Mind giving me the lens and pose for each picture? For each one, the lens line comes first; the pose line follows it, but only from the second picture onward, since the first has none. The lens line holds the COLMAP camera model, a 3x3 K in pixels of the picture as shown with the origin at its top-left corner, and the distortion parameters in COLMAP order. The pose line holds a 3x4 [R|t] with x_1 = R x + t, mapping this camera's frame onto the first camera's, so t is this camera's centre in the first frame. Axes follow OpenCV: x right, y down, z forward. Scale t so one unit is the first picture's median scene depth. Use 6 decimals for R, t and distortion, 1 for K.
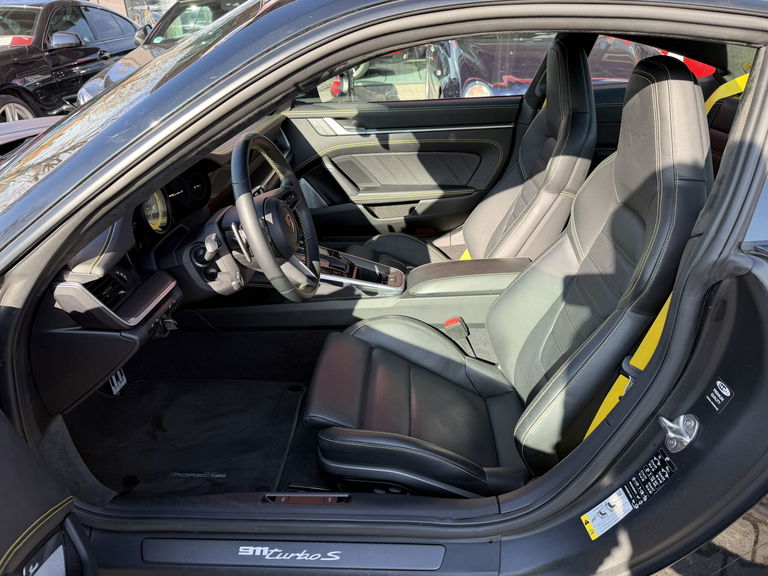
lens RADIAL K [[559.9, 0, 382.7], [0, 559.9, 235.9], [0, 0, 1]] dist [0.070791, -0.150549]
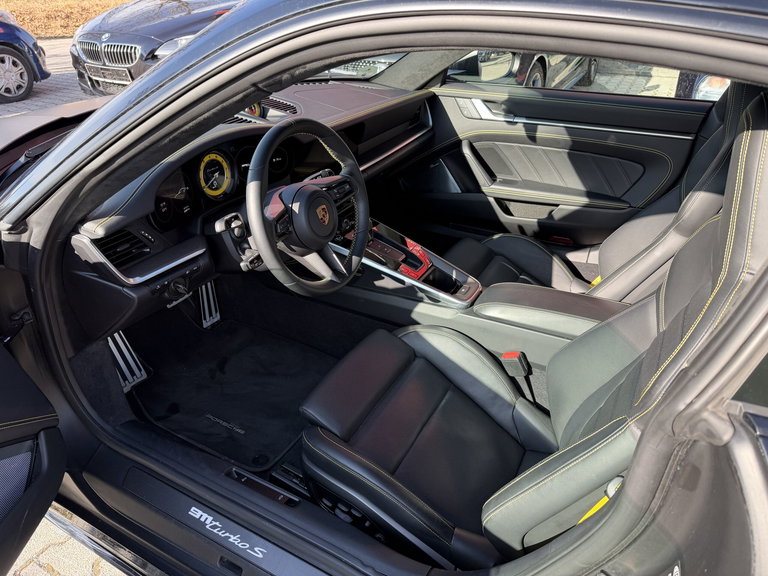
lens RADIAL K [[559.9, 0, 382.7], [0, 559.9, 235.9], [0, 0, 1]] dist [0.070791, -0.150549]
pose [[0.897550, 0.213883, -0.385561, 0.236097], [-0.186066, 0.976521, 0.108563, -0.084800], [0.399729, -0.025701, 0.916273, 0.110934]]
